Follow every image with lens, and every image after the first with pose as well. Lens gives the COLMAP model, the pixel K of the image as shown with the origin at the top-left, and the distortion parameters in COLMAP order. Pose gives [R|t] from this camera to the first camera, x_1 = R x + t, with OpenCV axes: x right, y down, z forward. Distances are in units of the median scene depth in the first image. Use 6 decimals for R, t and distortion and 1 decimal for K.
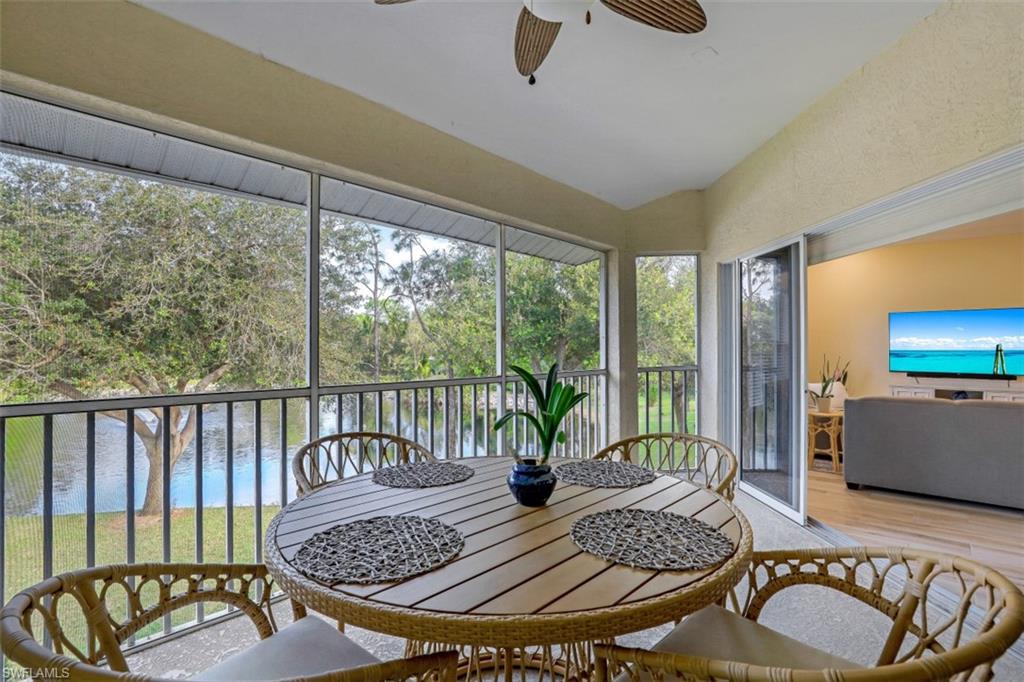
lens RADIAL K [[478.7, 0, 512.0], [0, 478.7, 341.0], [0, 0, 1]] dist [-0.027132, 0.000280]
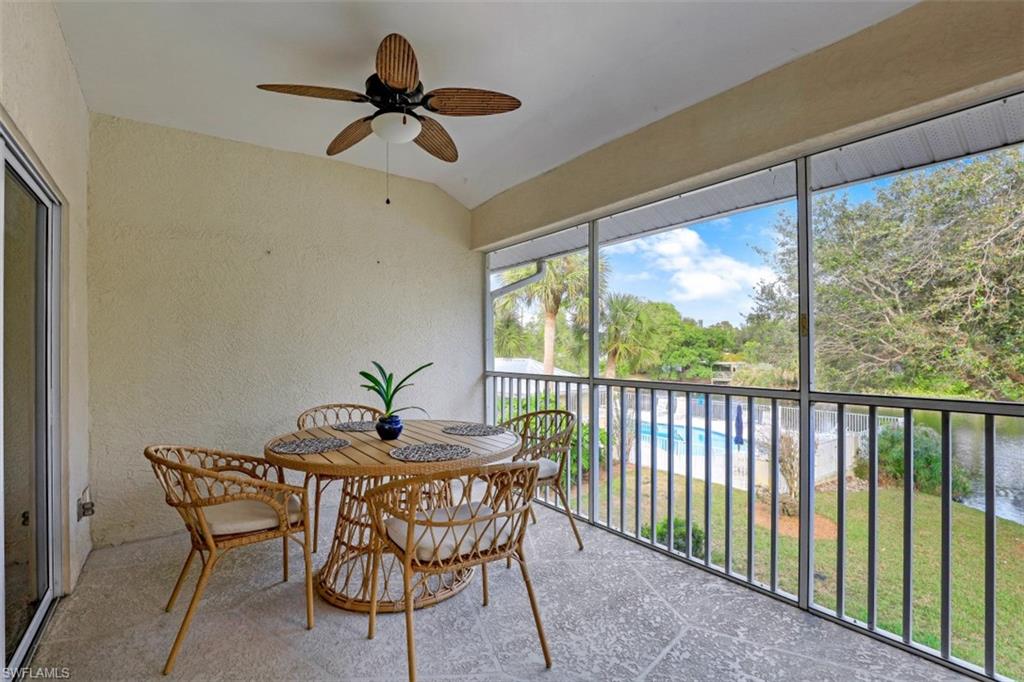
lens RADIAL K [[478.7, 0, 512.0], [0, 478.7, 341.0], [0, 0, 1]] dist [-0.027132, 0.000280]
pose [[-0.193005, -0.019334, -0.981007, 0.569513], [0.021077, 0.999493, -0.023845, 0.010939], [0.980971, -0.025279, -0.192500, 0.607237]]
